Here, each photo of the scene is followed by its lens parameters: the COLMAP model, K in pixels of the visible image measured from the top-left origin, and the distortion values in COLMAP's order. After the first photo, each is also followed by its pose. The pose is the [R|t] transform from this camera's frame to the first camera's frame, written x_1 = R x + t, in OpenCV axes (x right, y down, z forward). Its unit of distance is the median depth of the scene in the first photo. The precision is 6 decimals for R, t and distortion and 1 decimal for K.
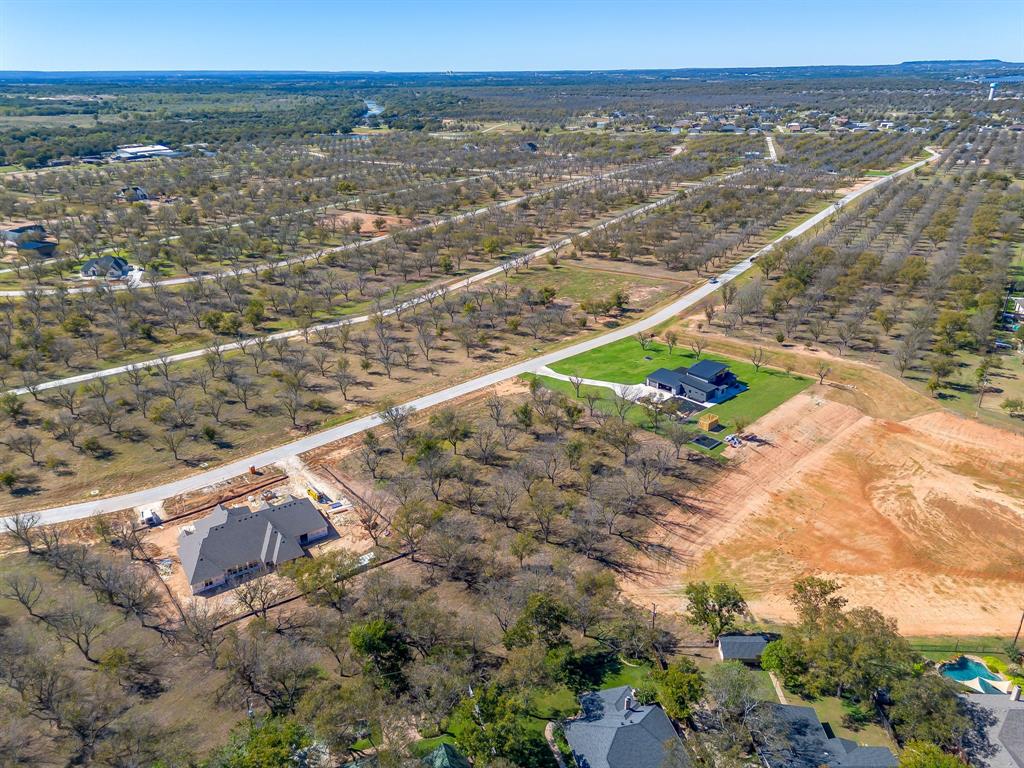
lens RADIAL K [[721.5, 0, 512.0], [0, 721.5, 384.0], [0, 0, 1]] dist [0.070621, -0.067115]
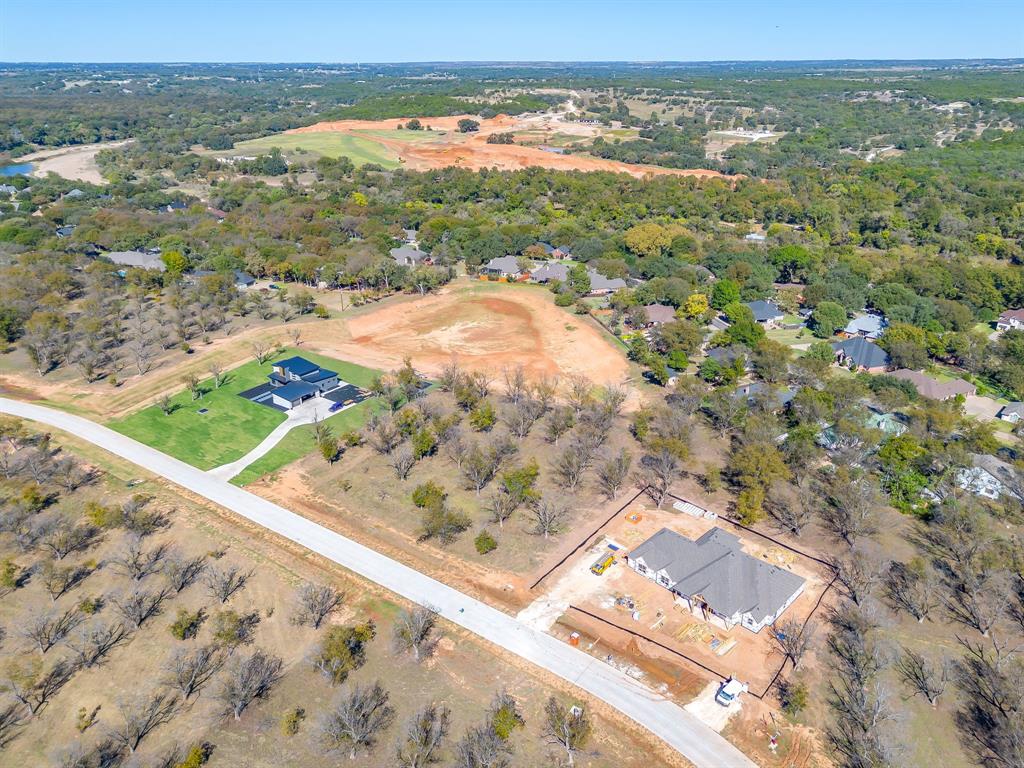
lens RADIAL K [[735.5, 0, 512.0], [0, 735.5, 384.0], [0, 0, 1]] dist [0.076742, -0.066313]
pose [[-0.218887, -0.377784, 0.899648, -0.773175], [0.387365, 0.812594, 0.435475, -0.355712], [-0.895565, 0.443812, -0.031526, 0.849836]]
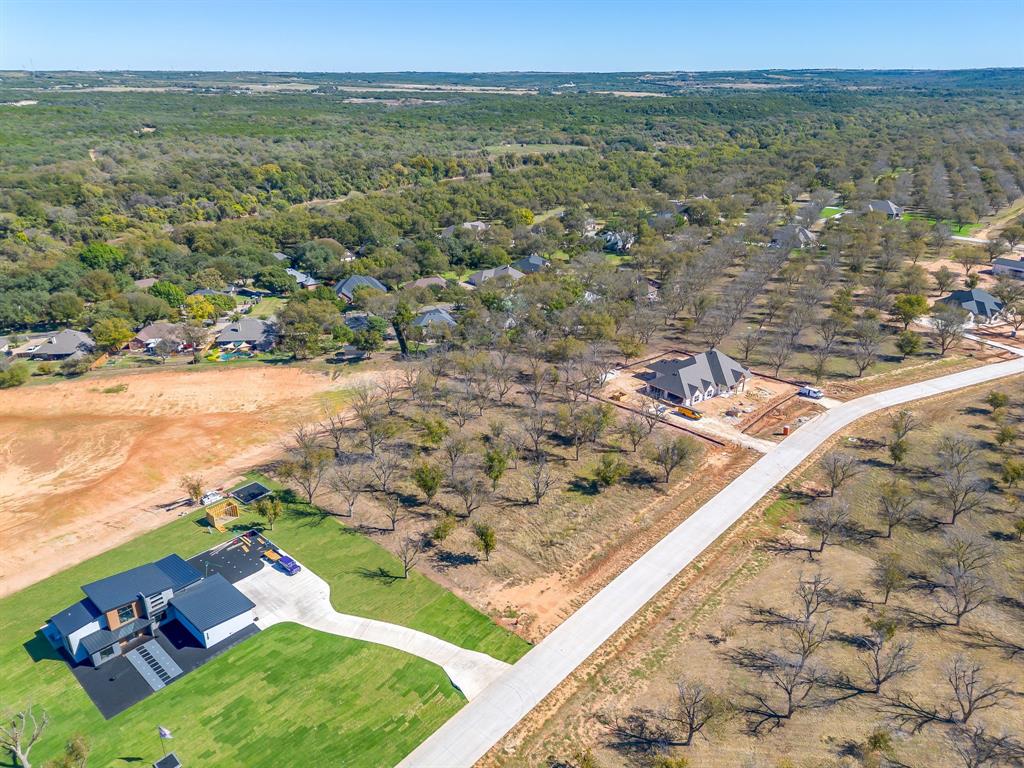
lens RADIAL K [[721.5, 0, 512.0], [0, 721.5, 384.0], [0, 0, 1]] dist [0.070621, -0.067115]
pose [[-0.995374, 0.046425, -0.084120, 0.056088], [-0.028649, 0.692275, 0.721065, -0.508092], [0.091709, 0.720139, -0.687742, 1.368215]]
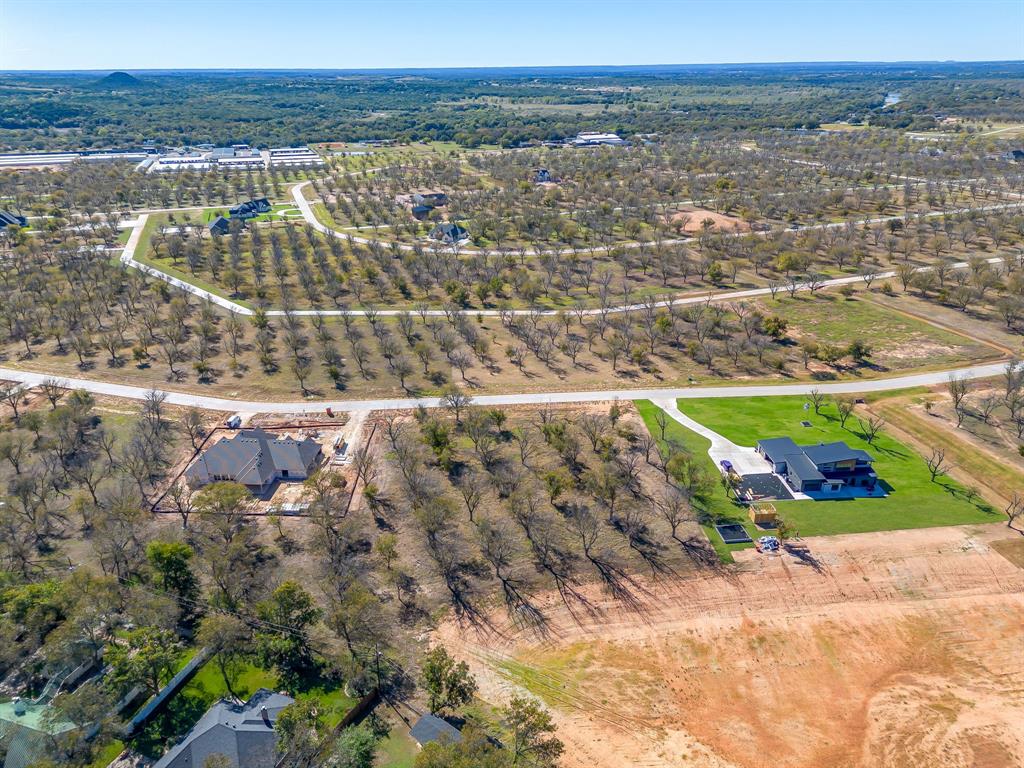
lens RADIAL K [[721.5, 0, 512.0], [0, 721.5, 384.0], [0, 0, 1]] dist [0.070621, -0.067115]
pose [[0.787306, 0.246912, -0.564963, 0.458717], [-0.241575, 0.966583, 0.085790, -0.083523], [0.567266, 0.068938, 0.820644, 0.181827]]
